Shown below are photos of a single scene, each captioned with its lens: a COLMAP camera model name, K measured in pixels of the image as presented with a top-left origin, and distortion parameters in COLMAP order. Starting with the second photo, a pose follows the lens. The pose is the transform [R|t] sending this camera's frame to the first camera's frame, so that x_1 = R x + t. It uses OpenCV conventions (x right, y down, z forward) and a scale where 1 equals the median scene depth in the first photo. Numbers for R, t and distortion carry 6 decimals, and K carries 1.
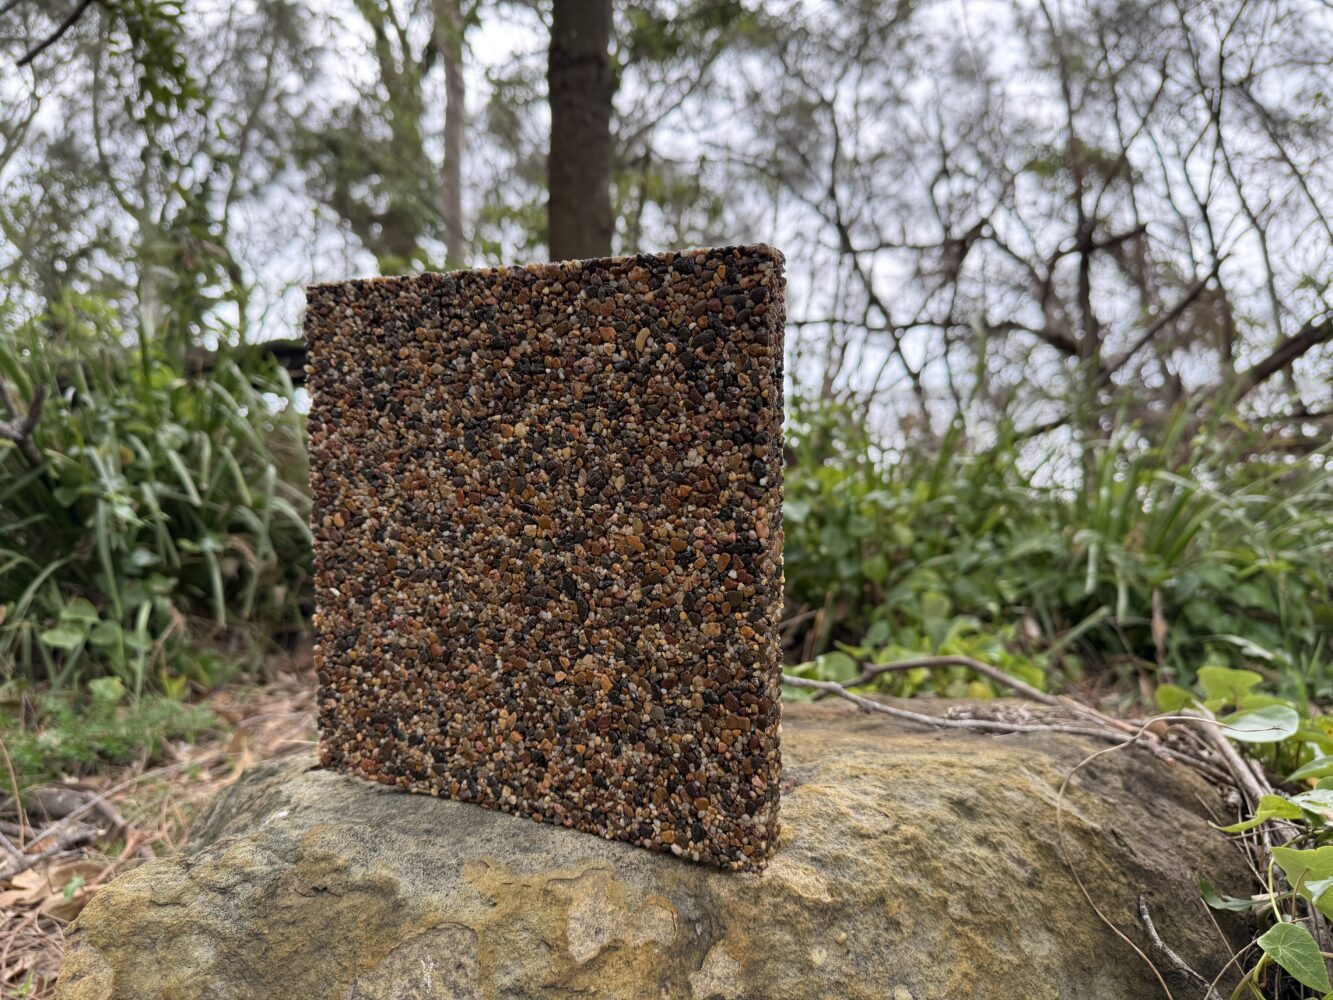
lens RADIAL K [[966.6, 0, 648.2], [0, 966.6, 519.4], [0, 0, 1]] dist [0.012488, -0.075783]
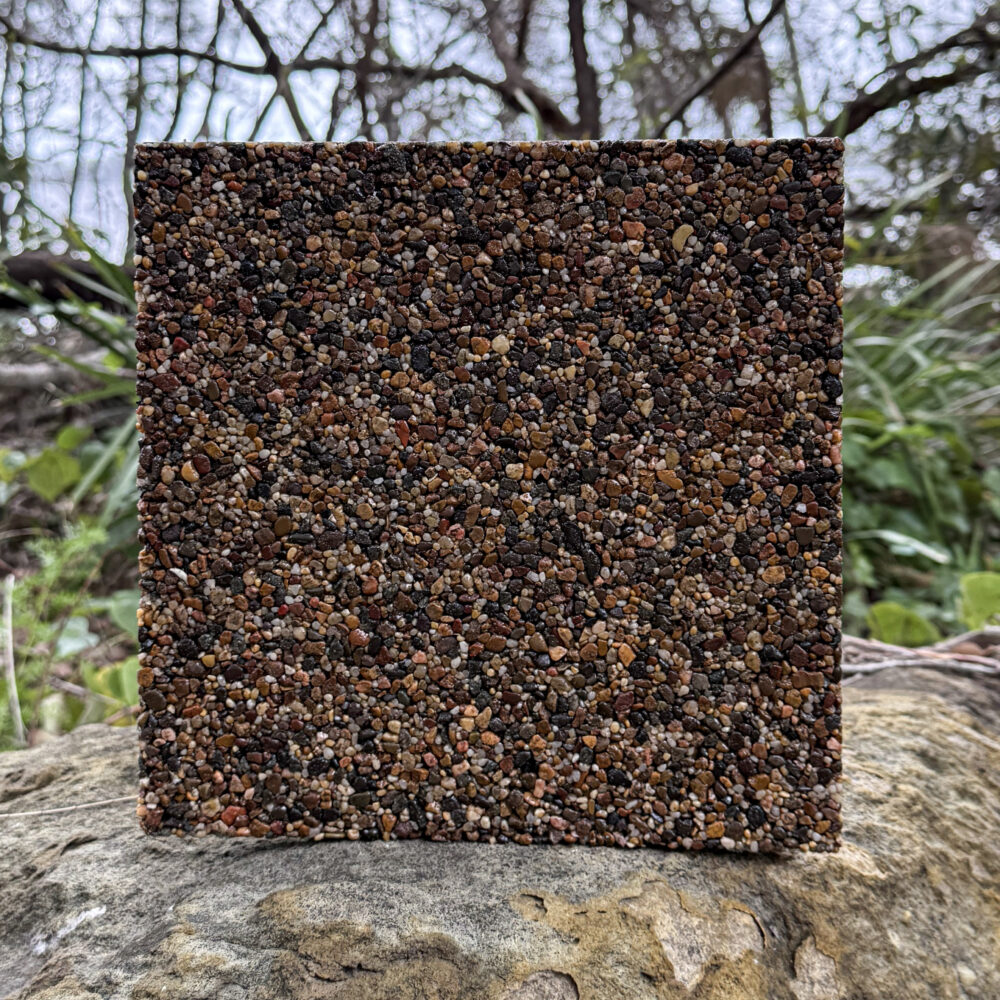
lens RADIAL K [[1633.5, 0, 519.1], [0, 1633.5, 332.0], [0, 0, 1]] dist [0.003625, 0.141186]
pose [[0.918899, -0.035798, 0.392865, -0.621168], [0.047613, 0.998658, -0.020366, -0.072340], [-0.391609, 0.037420, 0.919370, -0.222706]]
